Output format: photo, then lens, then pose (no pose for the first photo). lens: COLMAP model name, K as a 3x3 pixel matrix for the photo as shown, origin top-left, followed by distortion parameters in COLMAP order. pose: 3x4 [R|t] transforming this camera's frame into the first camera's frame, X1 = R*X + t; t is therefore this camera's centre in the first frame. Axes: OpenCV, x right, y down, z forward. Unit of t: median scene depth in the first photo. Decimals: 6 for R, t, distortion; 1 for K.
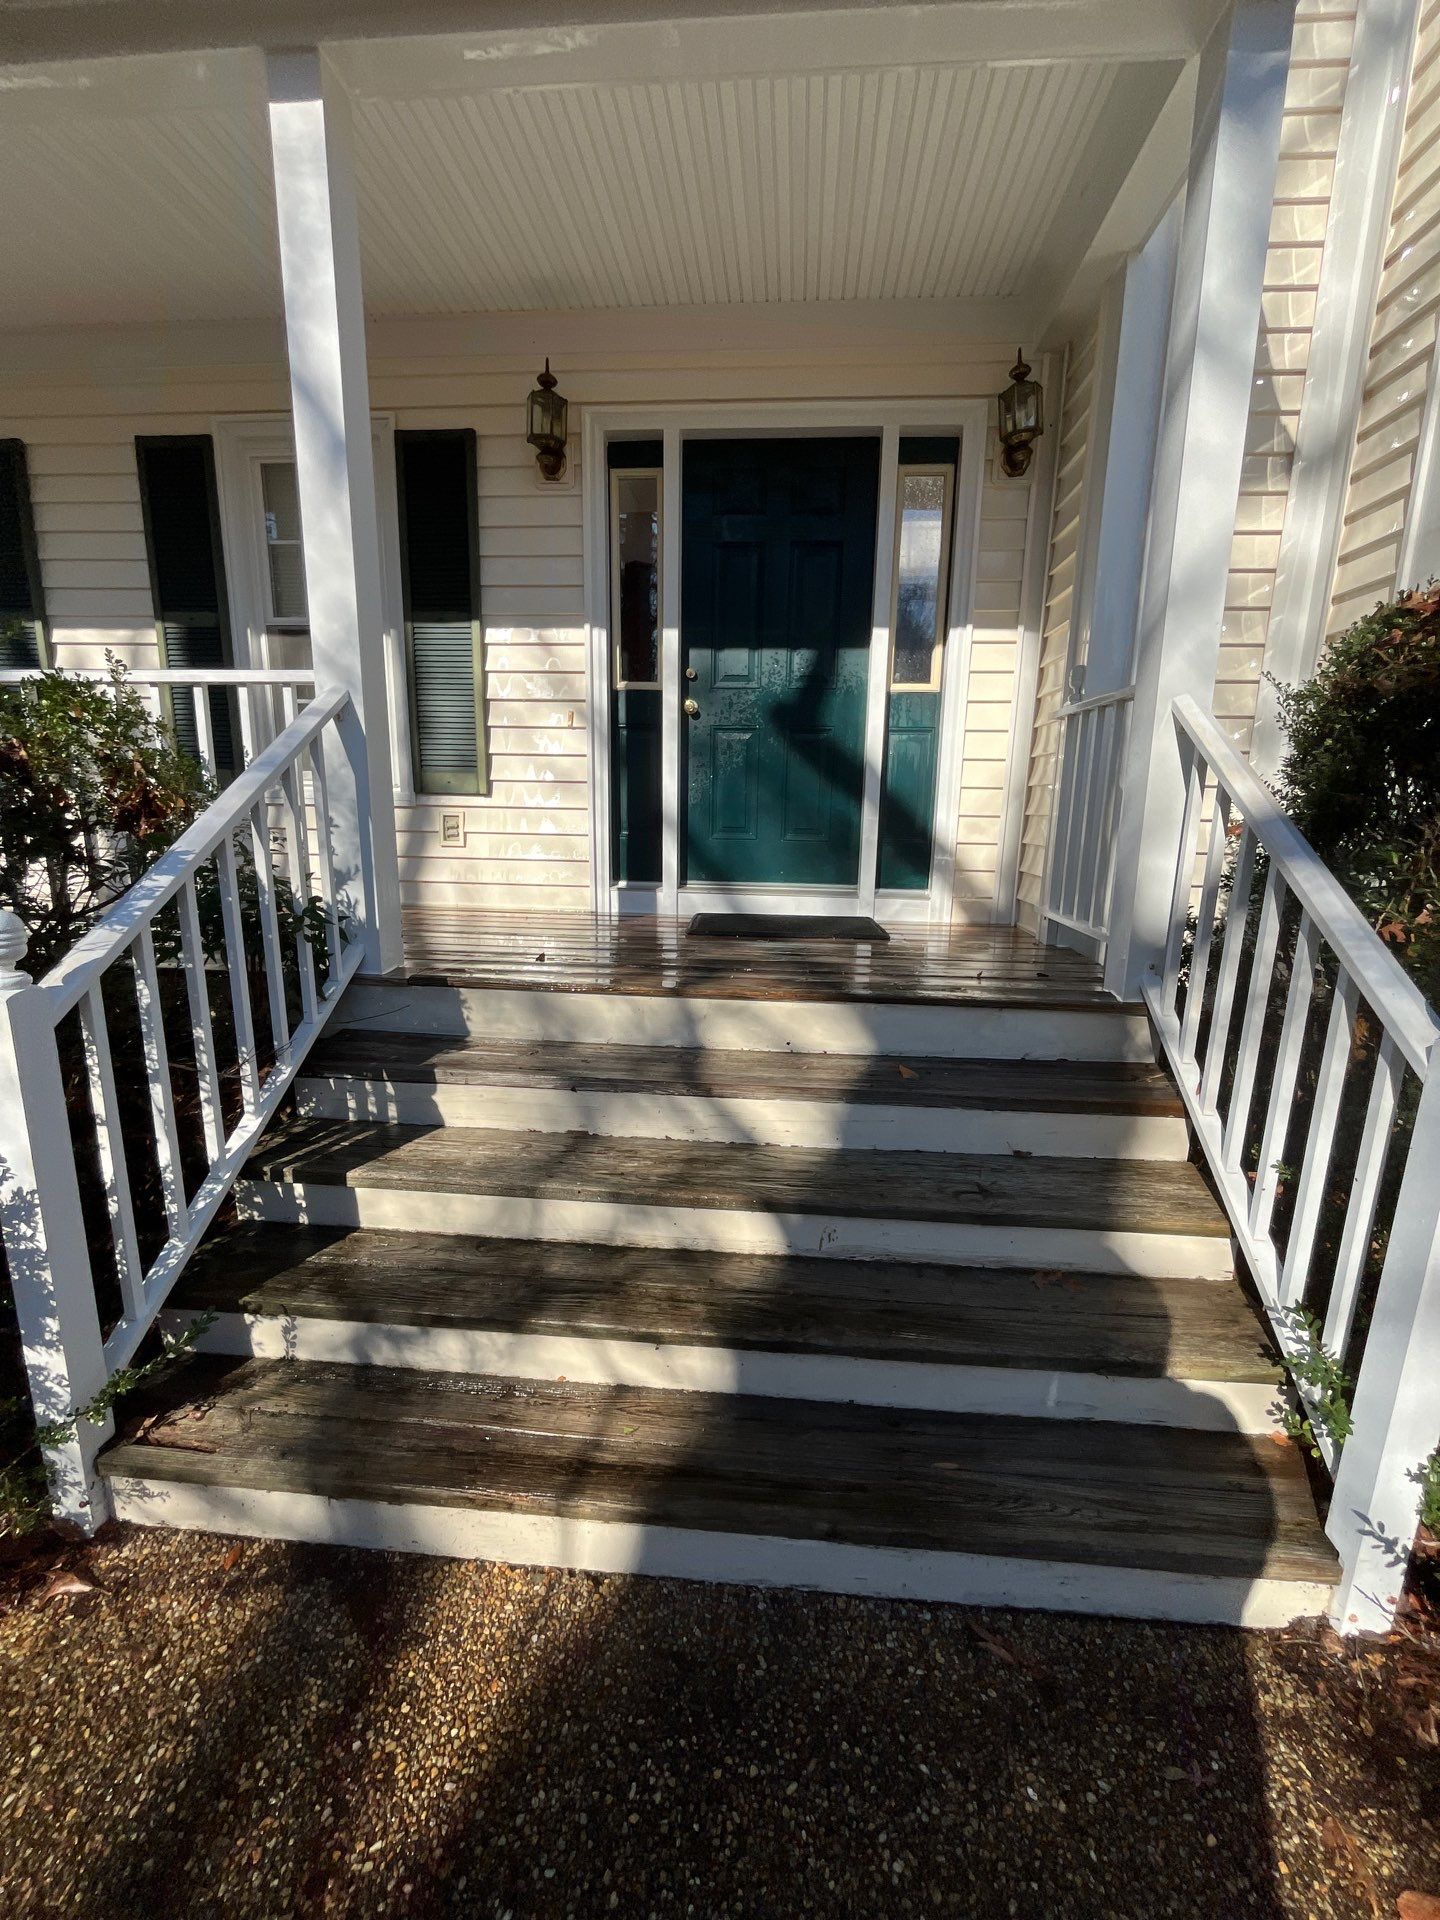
lens RADIAL K [[786.6, 0, 720.0], [0, 786.6, 960.0], [0, 0, 1]] dist [-0.003057, 0.000360]
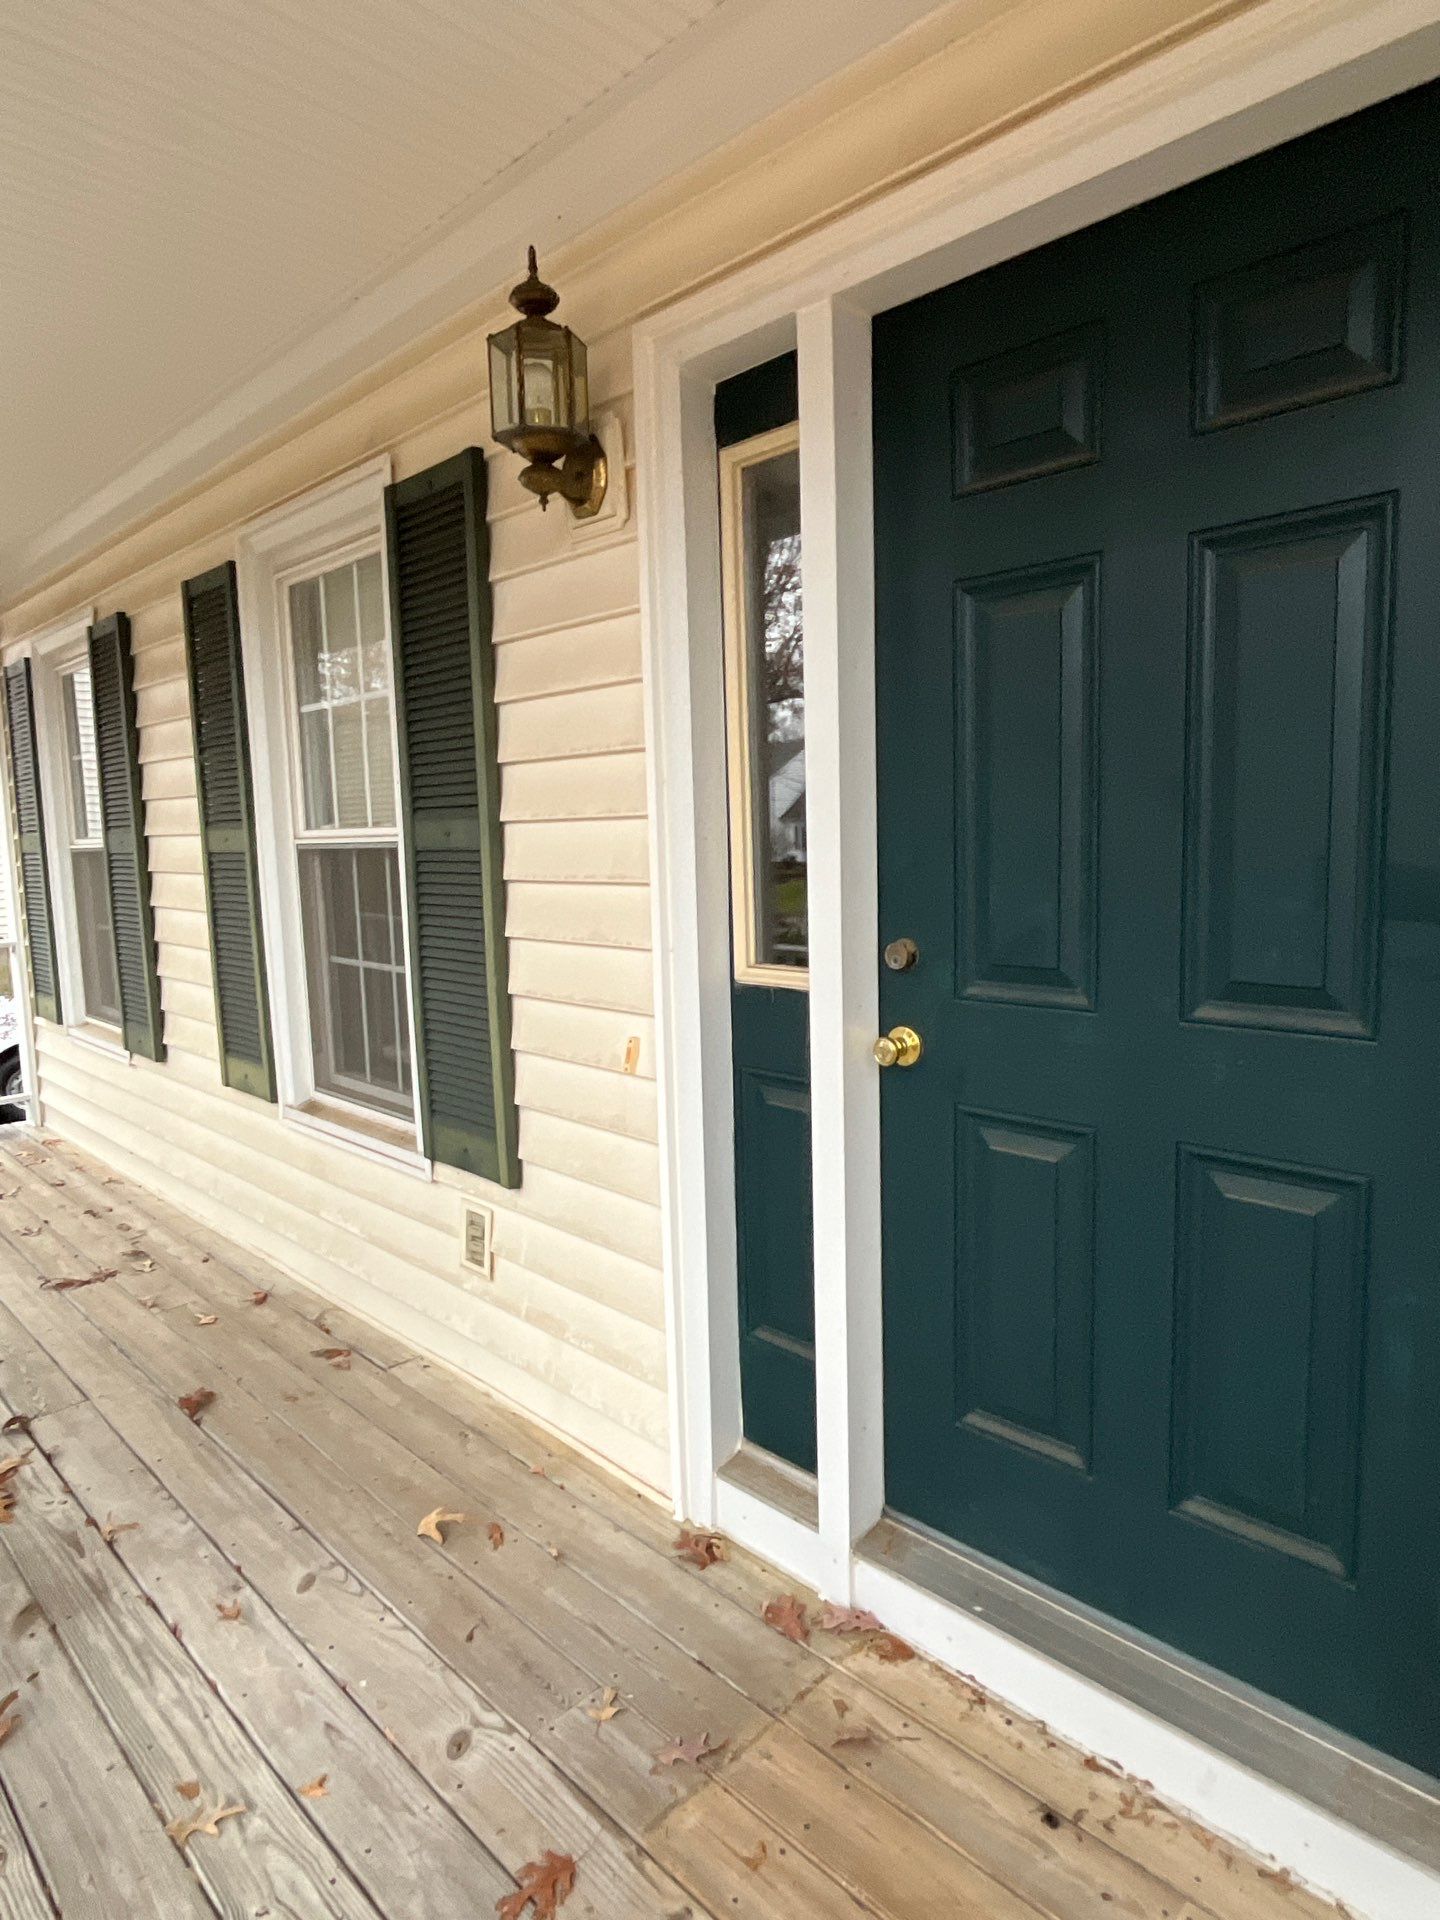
lens RADIAL K [[1102.0, 0, 727.2], [0, 1102.0, 966.6], [0, 0, 1]] dist [-0.006732, -0.000206]
pose [[0.770105, 0.041768, -0.636549, 0.242318], [-0.094161, 0.994366, -0.048672, -0.373606], [0.630930, 0.097421, 0.769699, 0.659149]]
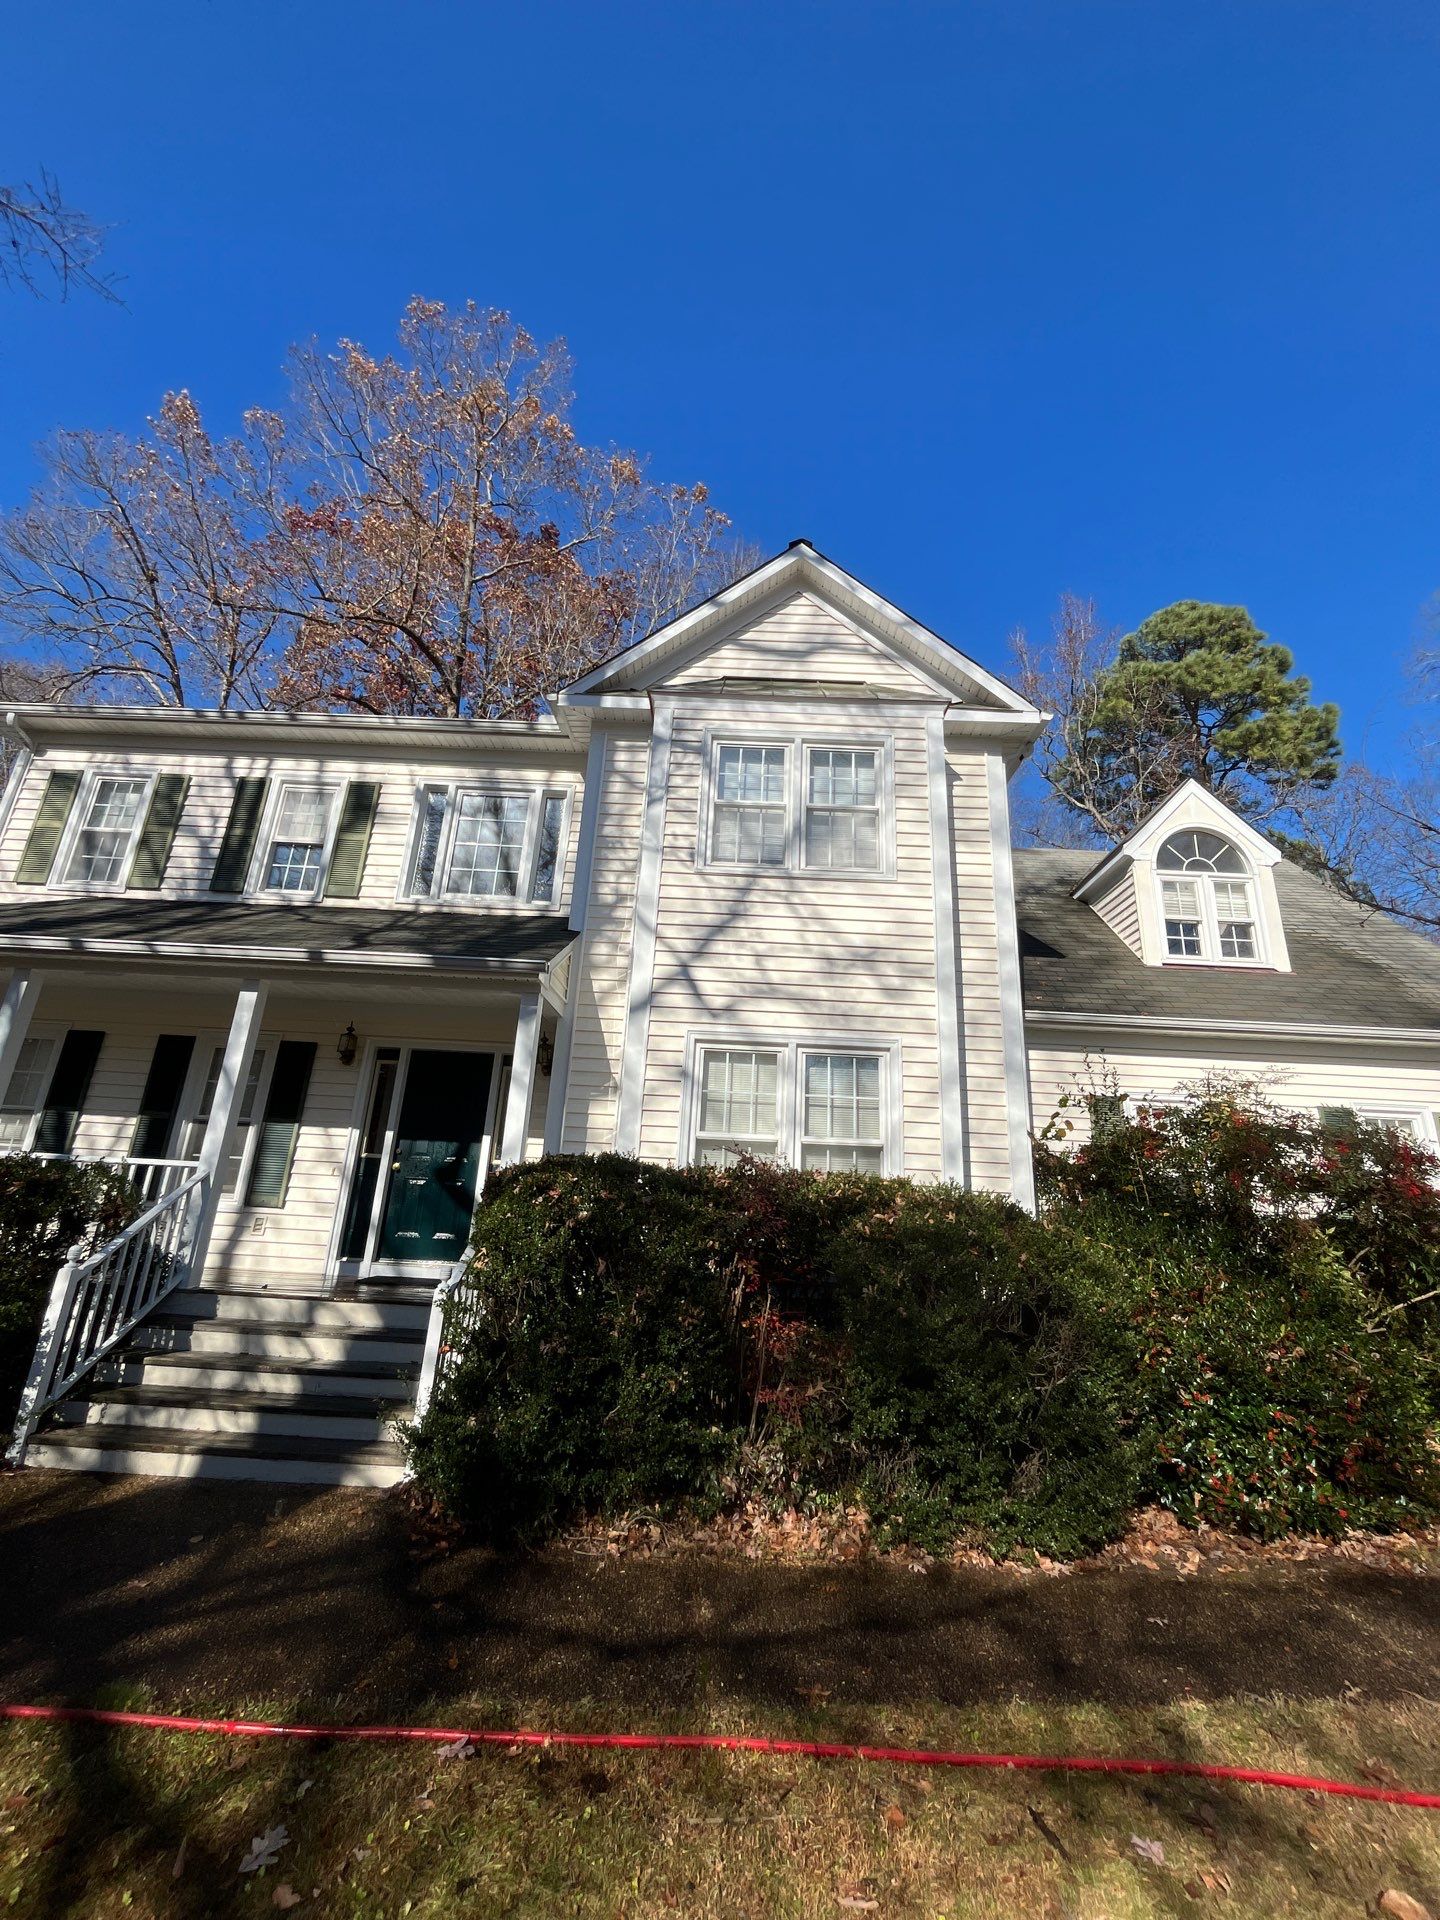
lens RADIAL K [[772.6, 0, 709.5], [0, 772.6, 954.6], [0, 0, 1]] dist [-0.002901, -0.000034]
pose [[0.996195, 0.055517, 0.067188, 0.693863], [-0.015599, 0.872005, -0.489248, 0.188270], [-0.085750, 0.486338, 0.869553, -1.234770]]
